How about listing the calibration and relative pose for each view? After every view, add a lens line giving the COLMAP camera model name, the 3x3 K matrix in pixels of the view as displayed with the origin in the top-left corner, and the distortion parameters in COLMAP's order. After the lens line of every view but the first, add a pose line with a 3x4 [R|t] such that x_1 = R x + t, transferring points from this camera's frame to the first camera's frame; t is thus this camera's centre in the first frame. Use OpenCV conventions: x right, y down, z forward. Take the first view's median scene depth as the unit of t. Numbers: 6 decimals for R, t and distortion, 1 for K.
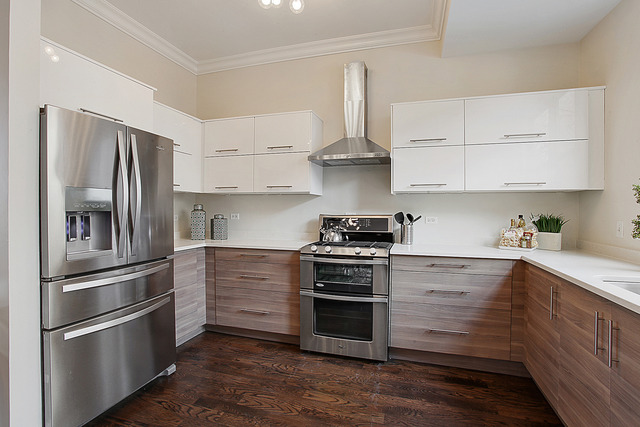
lens RADIAL K [[310.9, 0, 319.7], [0, 310.9, 206.5], [0, 0, 1]] dist [-0.063460, 0.031436]
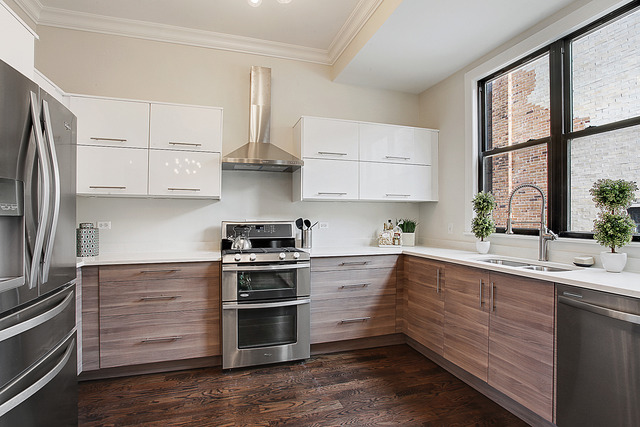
lens RADIAL K [[317.8, 0, 320.0], [0, 317.8, 213.5], [0, 0, 1]] dist [-0.066418, 0.032635]
pose [[0.823423, 0.003593, 0.567417, -0.353477], [0.000319, 0.999977, -0.006795, 0.010951], [-0.567428, 0.005776, 0.823402, 0.076307]]
